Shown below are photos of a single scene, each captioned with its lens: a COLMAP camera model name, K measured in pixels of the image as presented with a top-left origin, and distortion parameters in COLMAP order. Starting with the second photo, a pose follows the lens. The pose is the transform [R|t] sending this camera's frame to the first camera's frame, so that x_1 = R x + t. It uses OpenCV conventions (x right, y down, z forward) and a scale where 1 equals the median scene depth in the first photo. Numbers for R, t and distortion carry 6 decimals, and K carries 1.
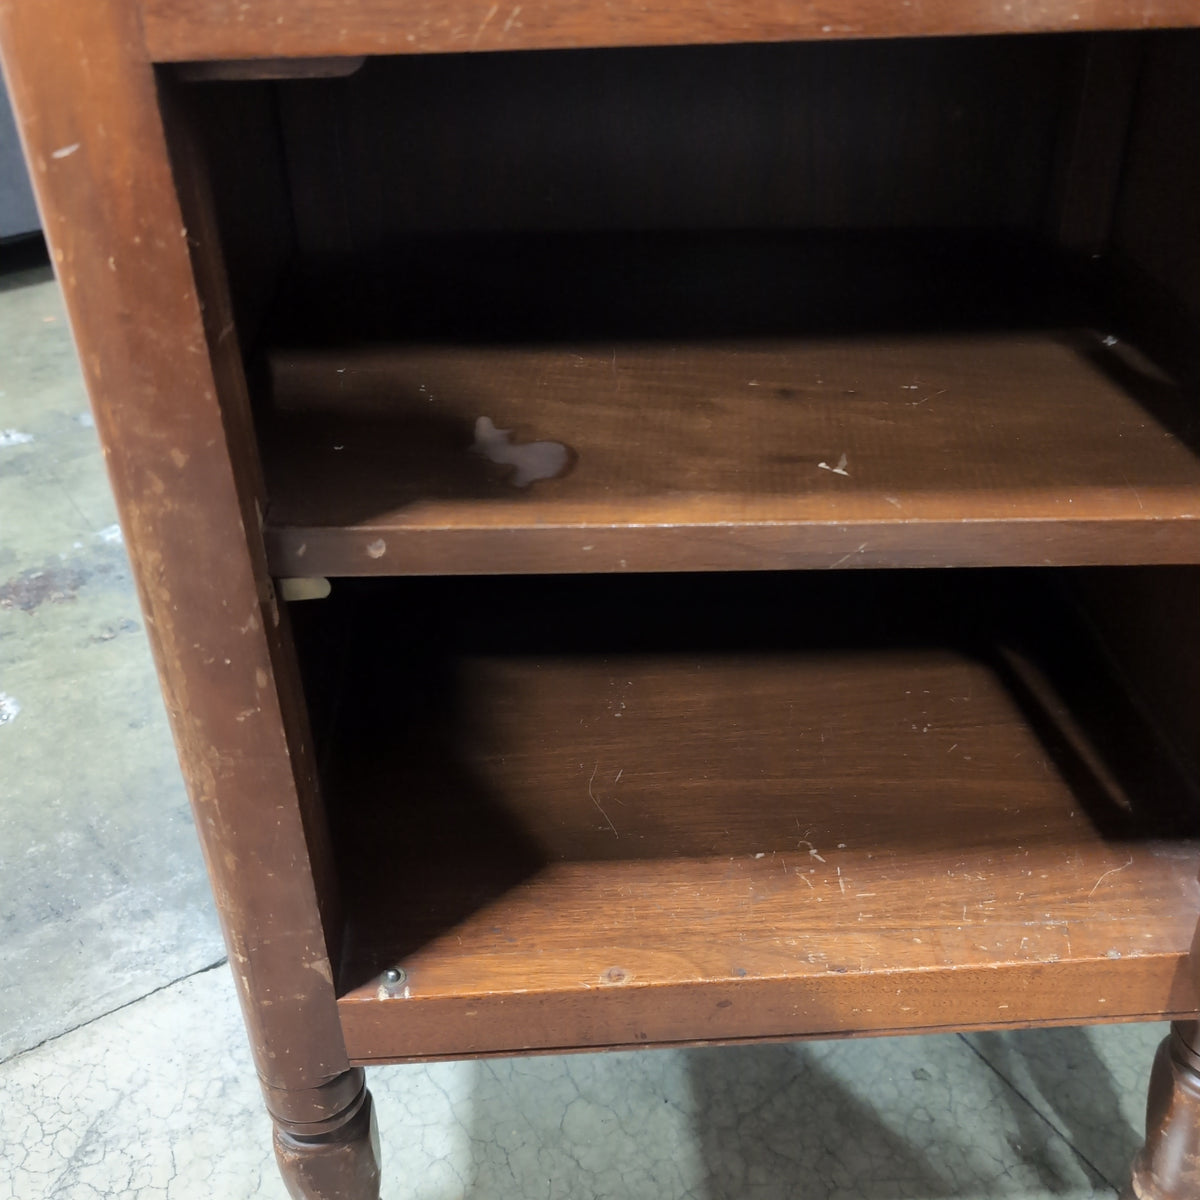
lens RADIAL K [[1358.1, 0, 599.7], [0, 1358.1, 597.5], [0, 0, 1]] dist [-0.002872, 0.000000]
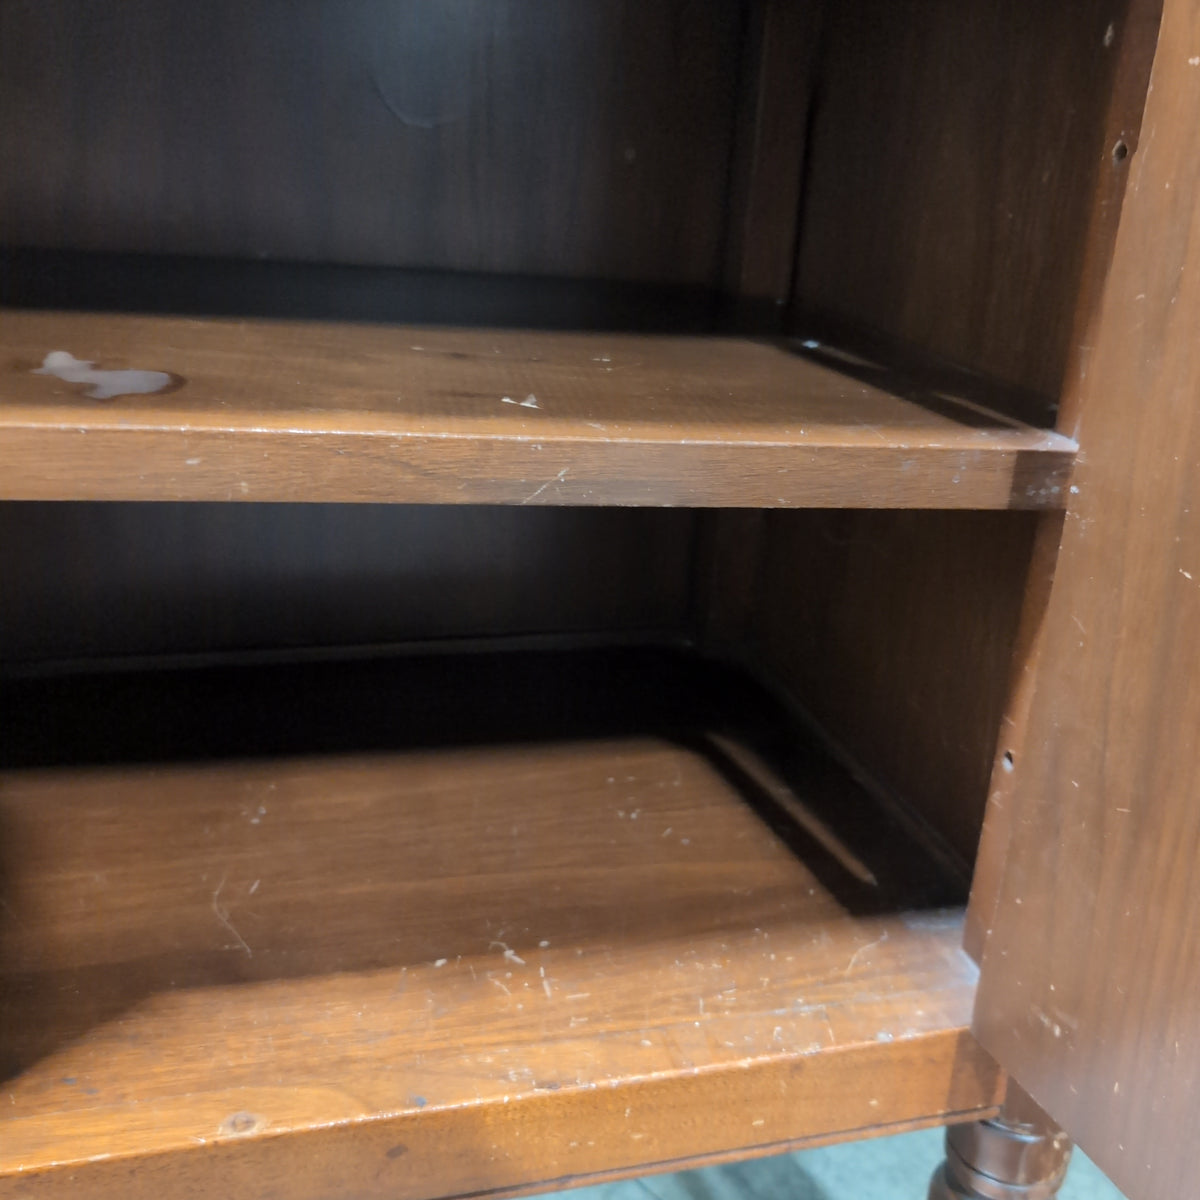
lens RADIAL K [[1358.1, 0, 606.2], [0, 1358.1, 604.0], [0, 0, 1]] dist [-0.002872, 0.000000]
pose [[0.969532, -0.001259, 0.244961, 0.022436], [0.050652, 0.979406, -0.195445, 0.159865], [-0.239670, 0.201898, 0.949629, 0.222694]]
